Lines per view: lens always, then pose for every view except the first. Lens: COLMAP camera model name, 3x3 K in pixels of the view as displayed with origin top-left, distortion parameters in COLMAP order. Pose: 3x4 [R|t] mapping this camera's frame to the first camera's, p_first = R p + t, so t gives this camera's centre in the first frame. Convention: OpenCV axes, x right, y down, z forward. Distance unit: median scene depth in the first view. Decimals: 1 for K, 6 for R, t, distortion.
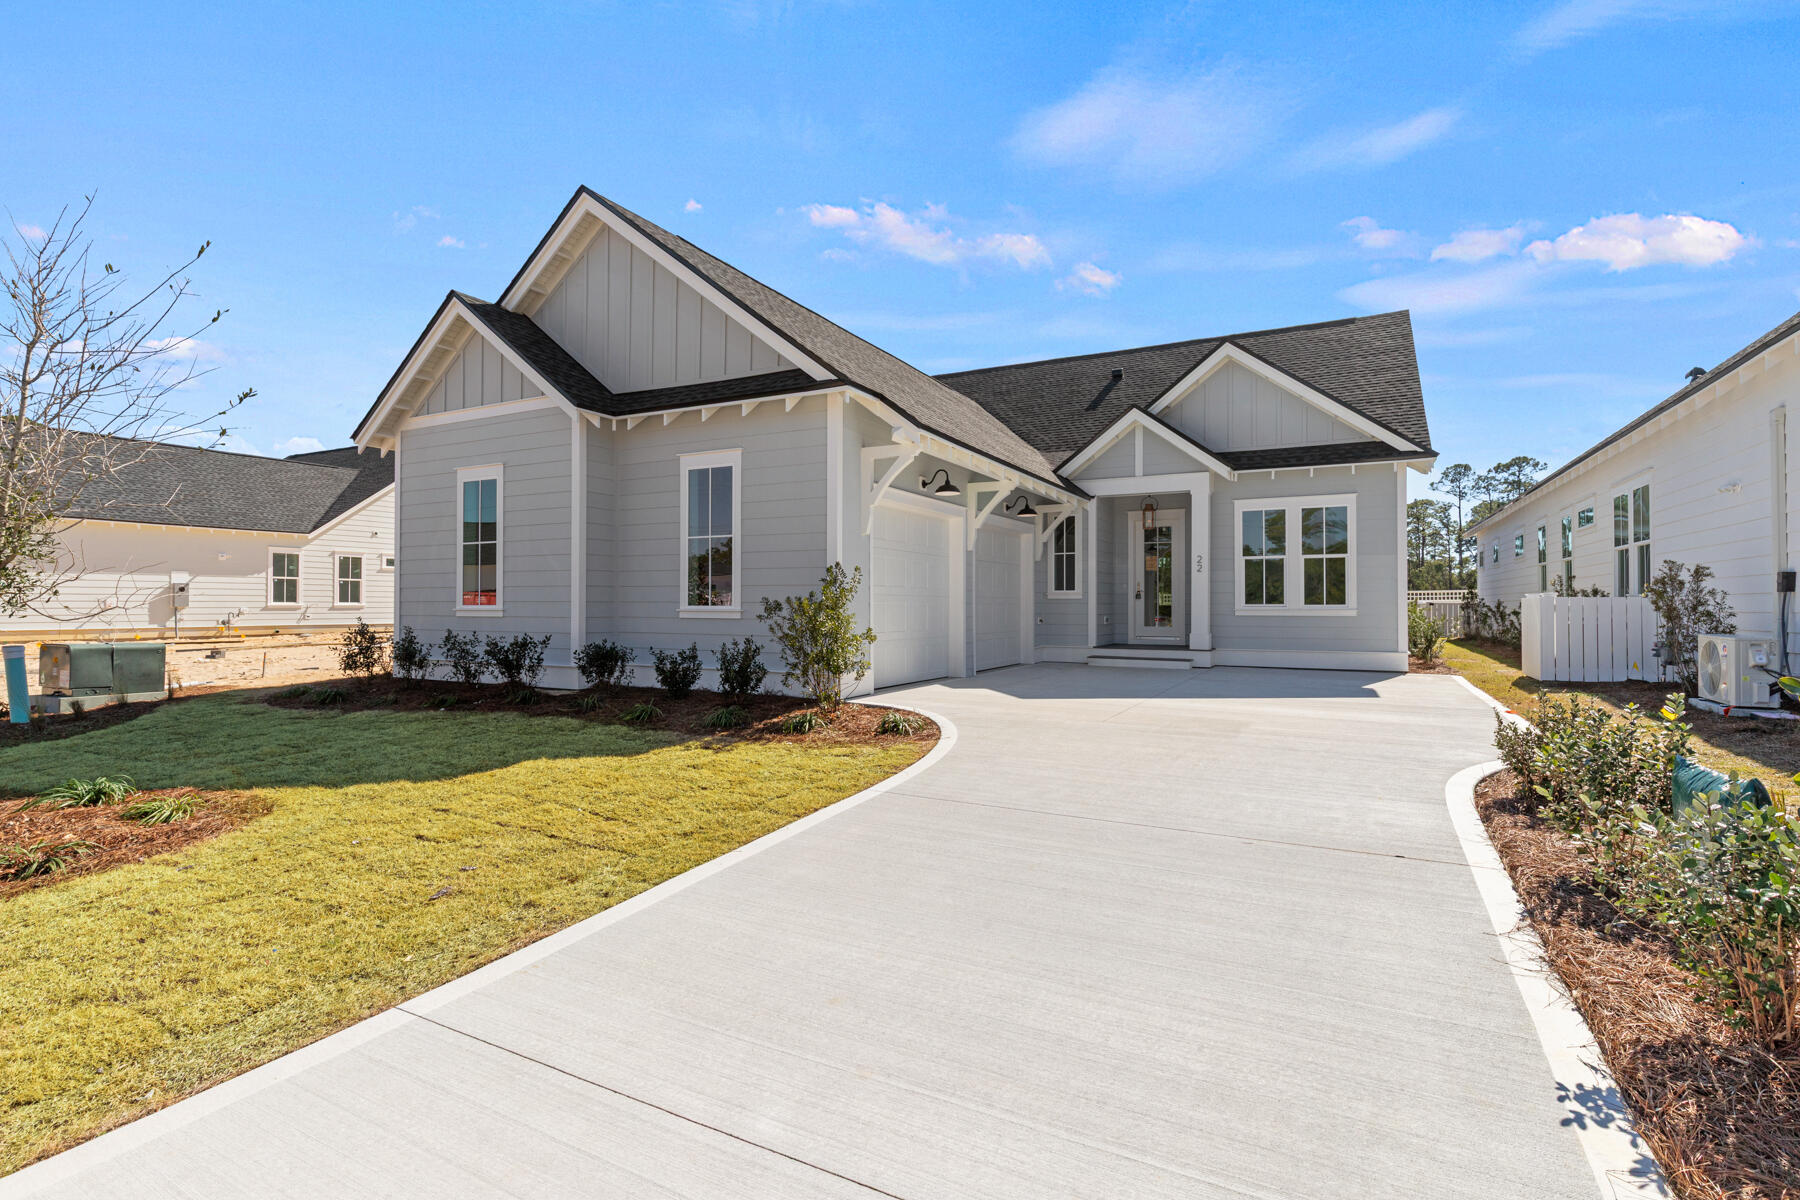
lens RADIAL K [[864.3, 0, 897.9], [0, 864.3, 603.1], [0, 0, 1]] dist [0.005746, -0.002100]
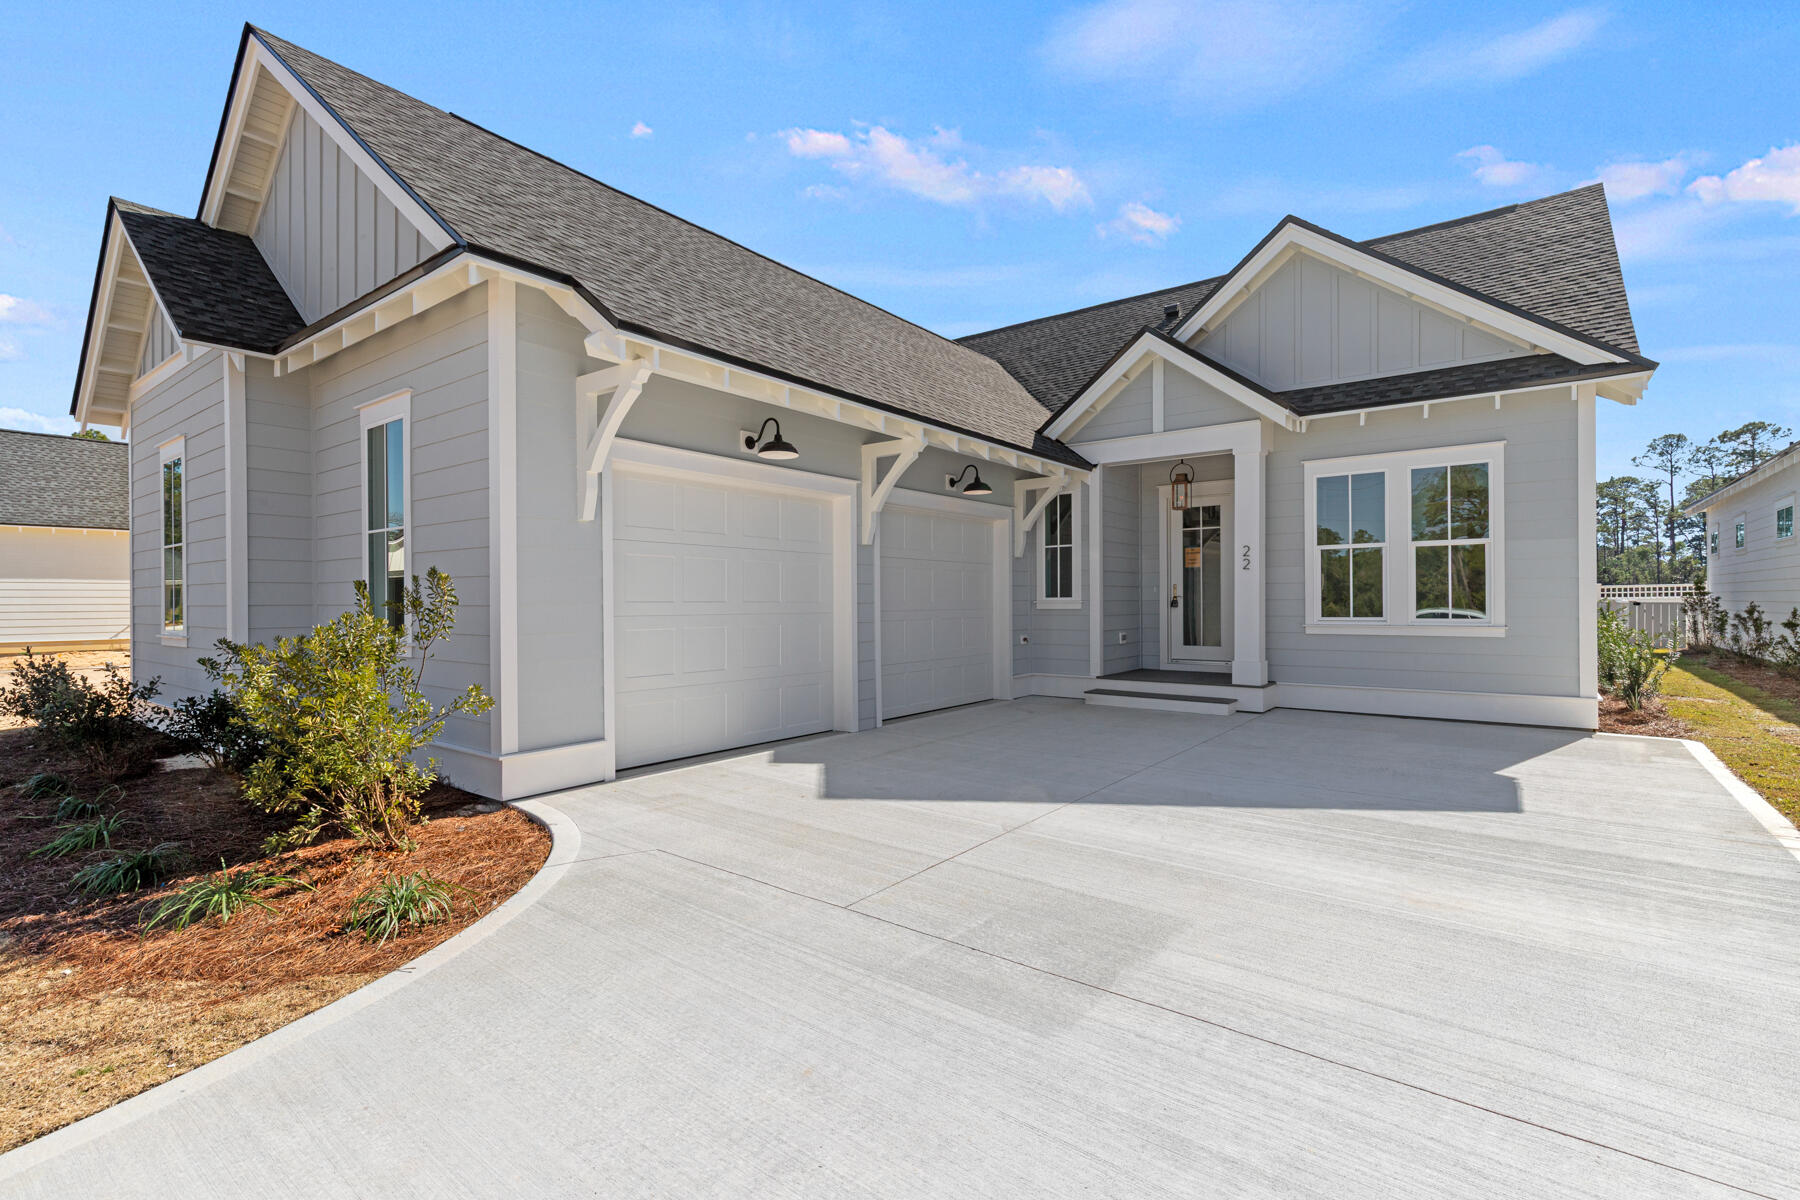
lens RADIAL K [[825.1, 0, 899.5], [0, 825.1, 607.5], [0, 0, 1]] dist [0.011272, -0.001011]
pose [[0.985485, -0.006387, -0.169644, 0.181921], [0.008182, 0.999918, 0.009888, -0.014345], [0.169567, -0.011132, 0.985456, 0.303068]]
